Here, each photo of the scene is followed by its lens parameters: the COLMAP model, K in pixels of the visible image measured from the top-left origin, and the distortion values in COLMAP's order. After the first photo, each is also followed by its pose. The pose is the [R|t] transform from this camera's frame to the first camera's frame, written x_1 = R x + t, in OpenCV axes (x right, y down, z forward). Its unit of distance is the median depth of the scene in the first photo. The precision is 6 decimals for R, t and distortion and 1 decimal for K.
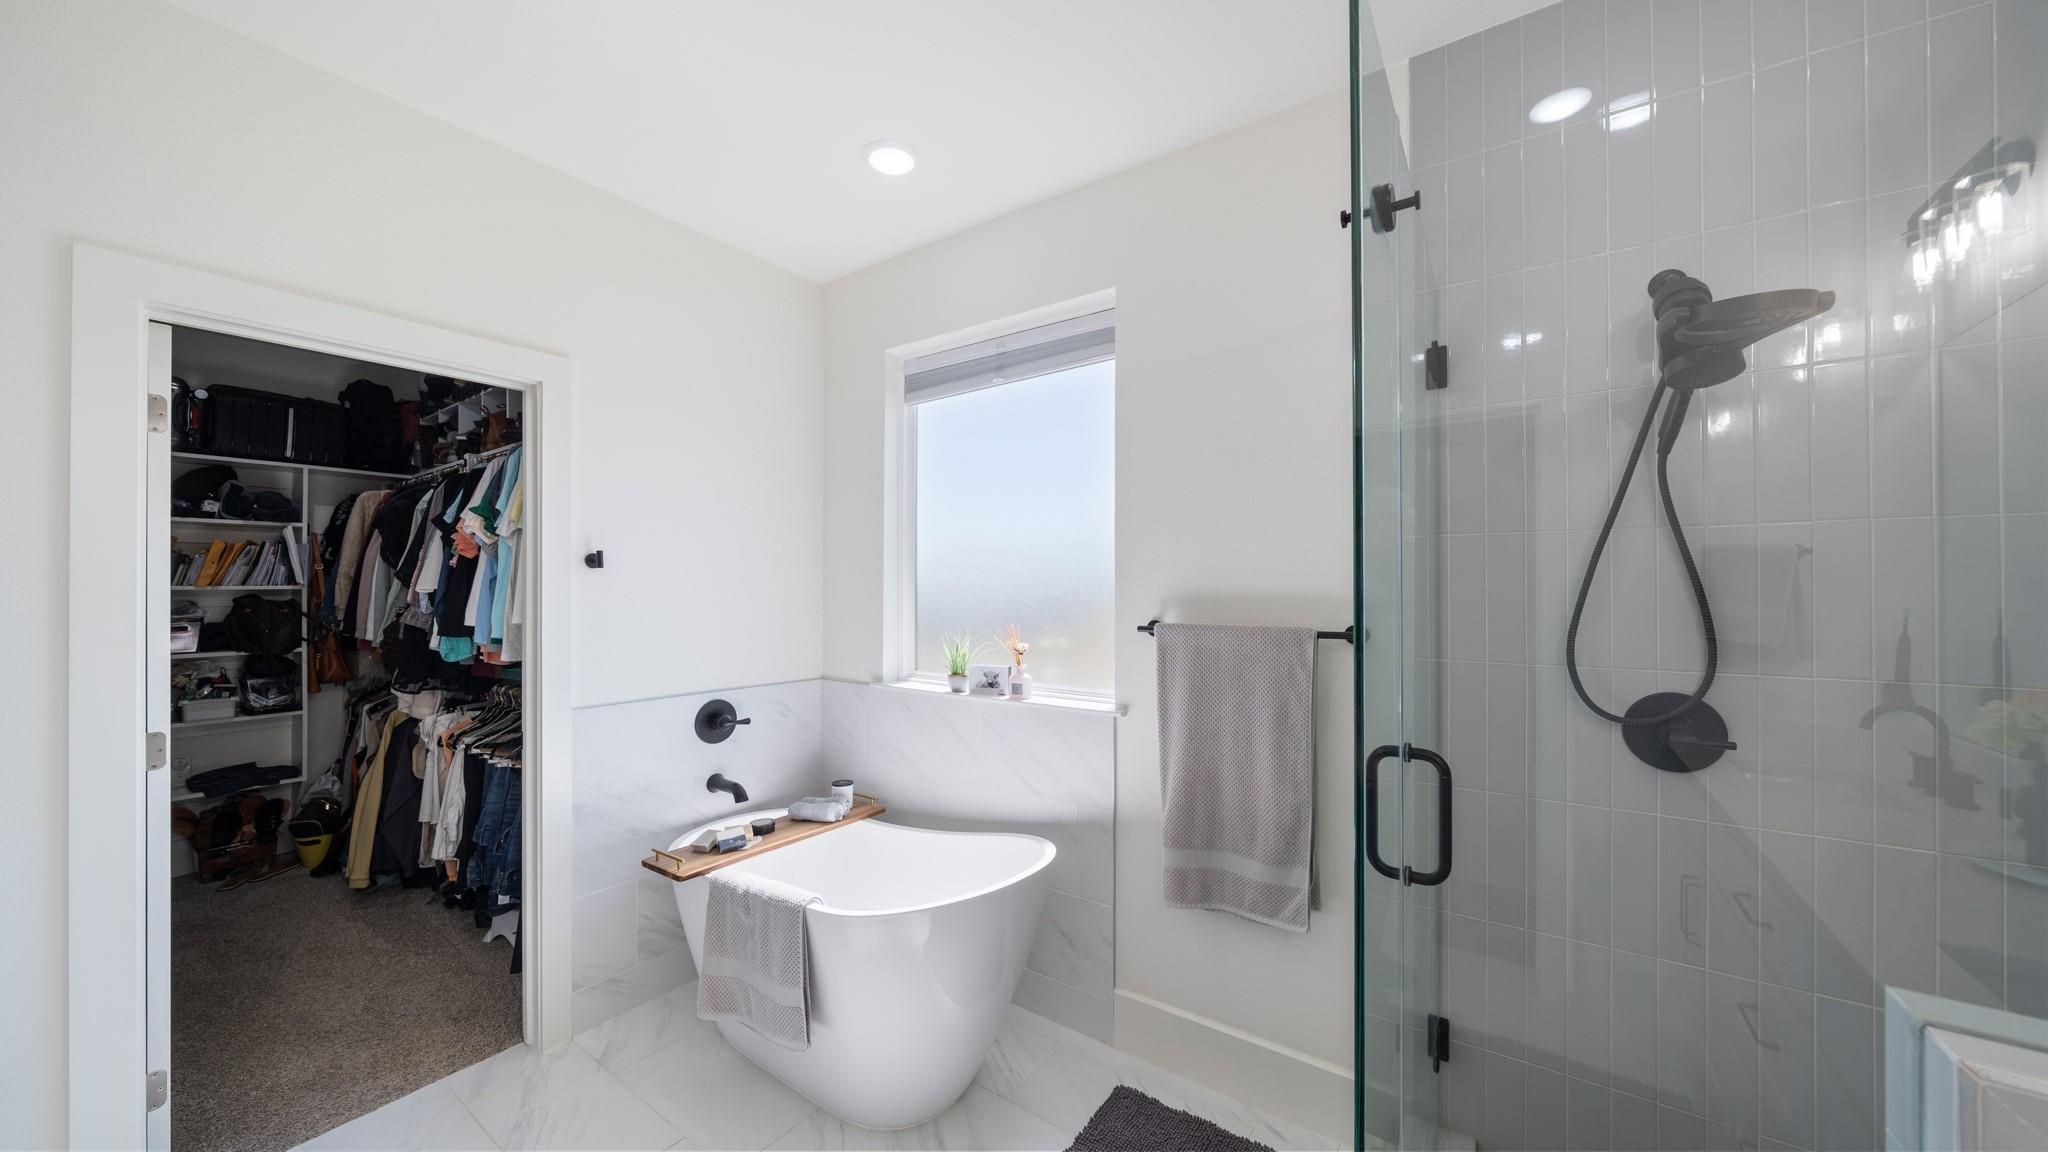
lens RADIAL K [[700.4, 0, 1010.6], [0, 700.4, 573.9], [0, 0, 1]] dist [-0.007253, 0.000017]
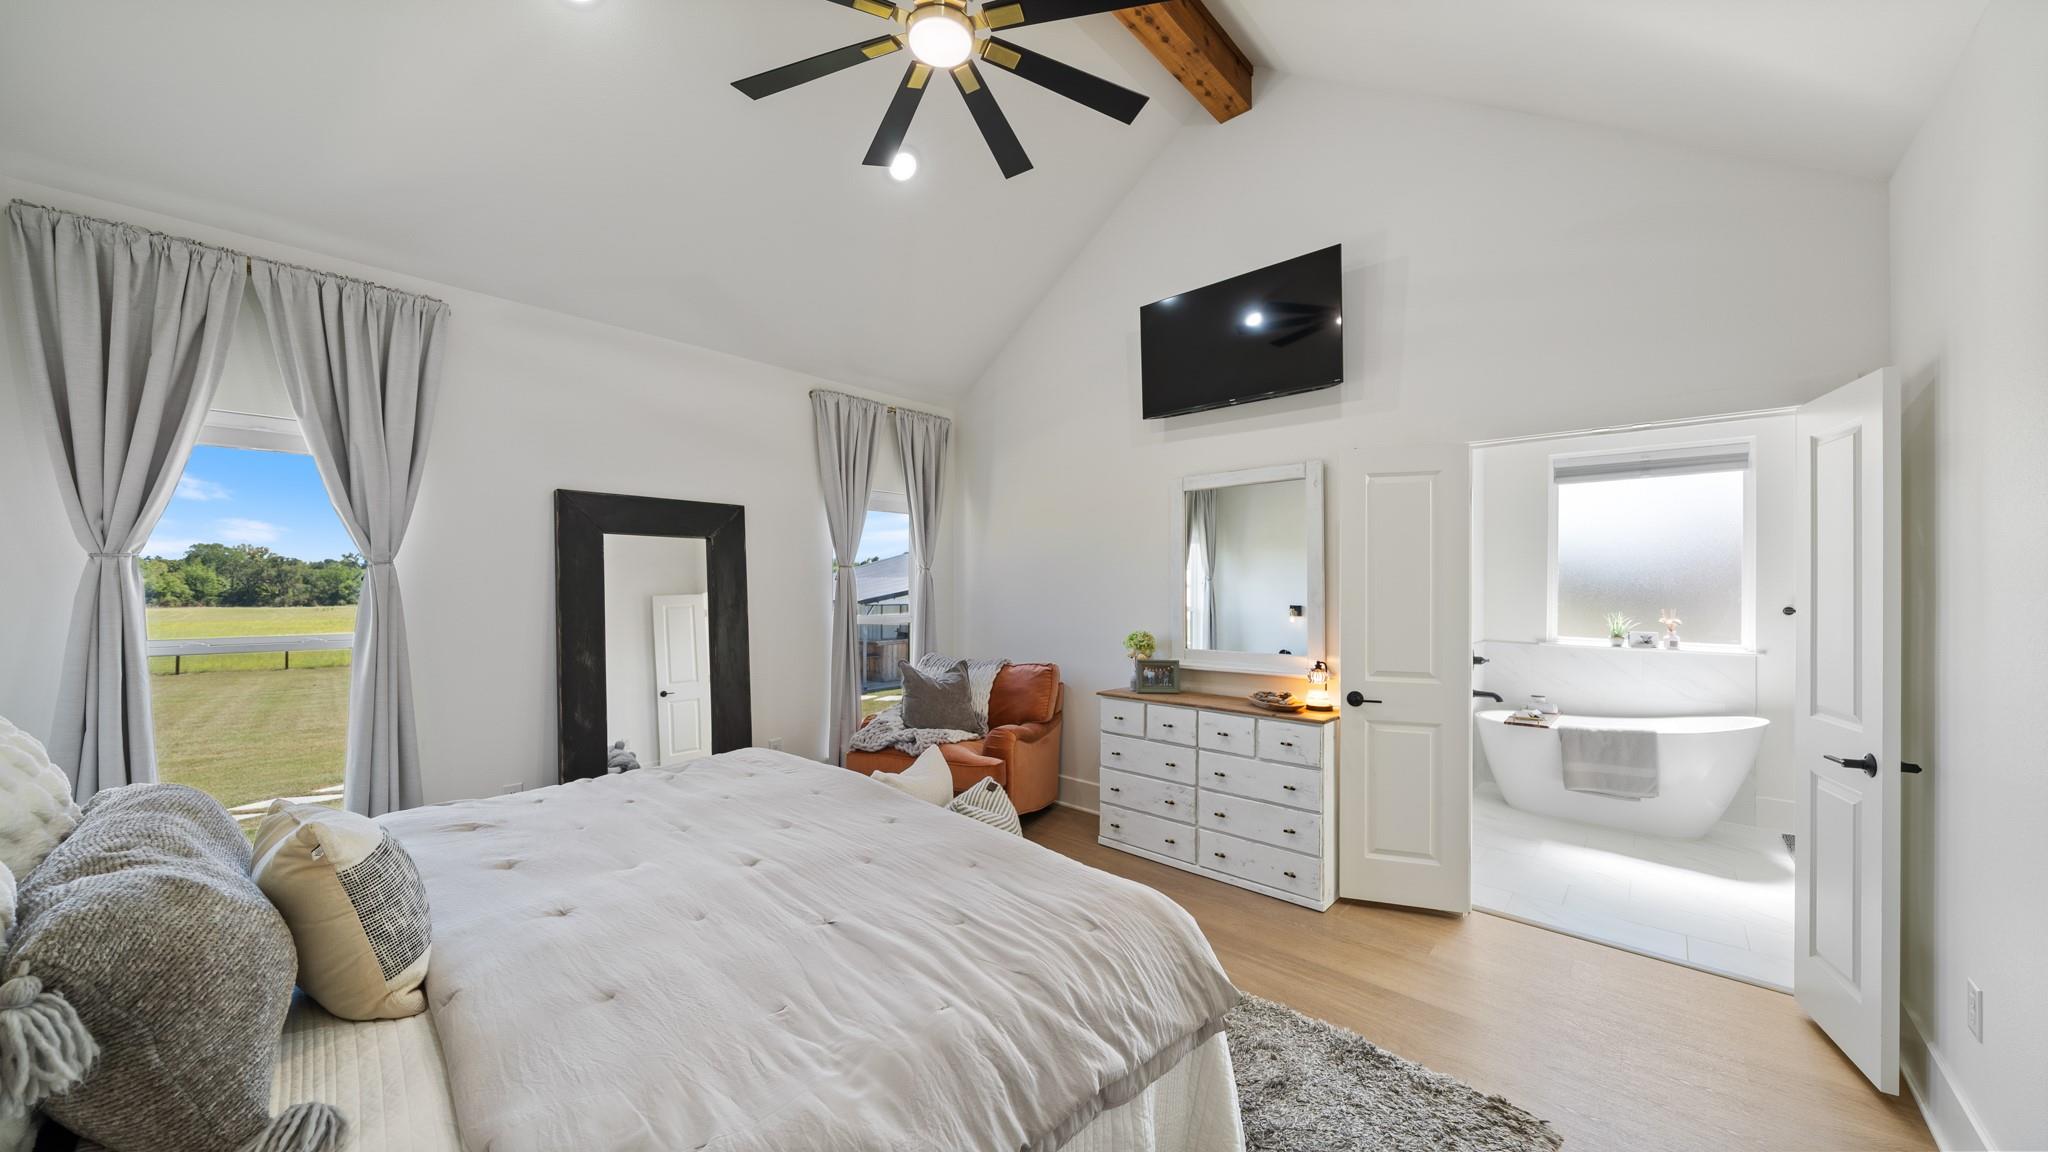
lens RADIAL K [[700.4, 0, 1022.6], [0, 700.4, 587.5], [0, 0, 1]] dist [-0.007253, 0.000017]
pose [[0.992489, 0.013765, -0.121554, -1.509115], [-0.013205, 0.999898, 0.005409, 0.027521], [0.121616, -0.003764, 0.992570, -1.069158]]
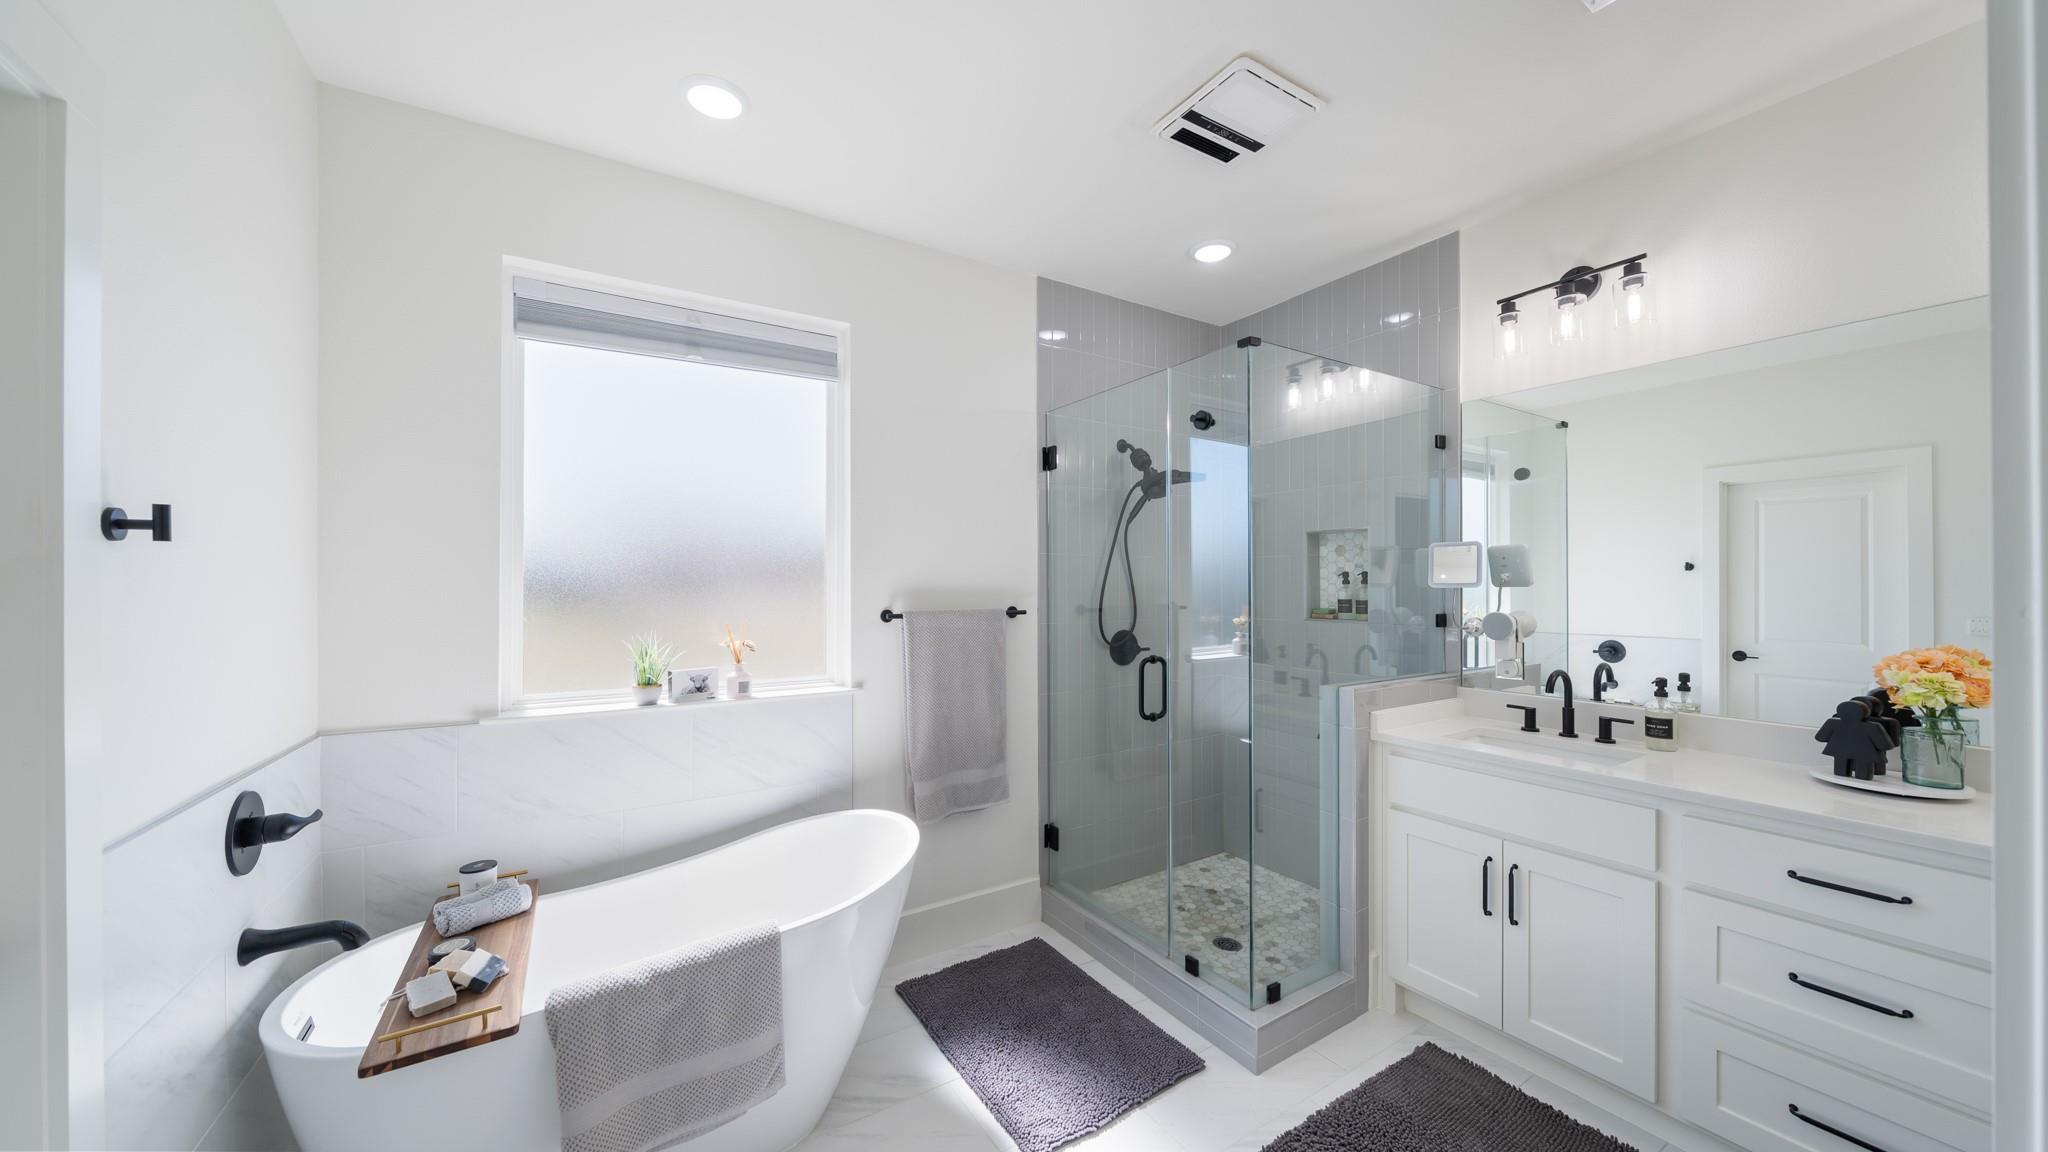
lens RADIAL K [[700.4, 0, 1022.7], [0, 700.4, 583.9], [0, 0, 1]] dist [-0.007253, 0.000017]
pose [[0.379366, 0.007398, 0.925217, -0.752921], [-0.006071, 0.999966, -0.005506, 0.023909], [-0.925227, -0.003528, 0.379398, 0.273968]]
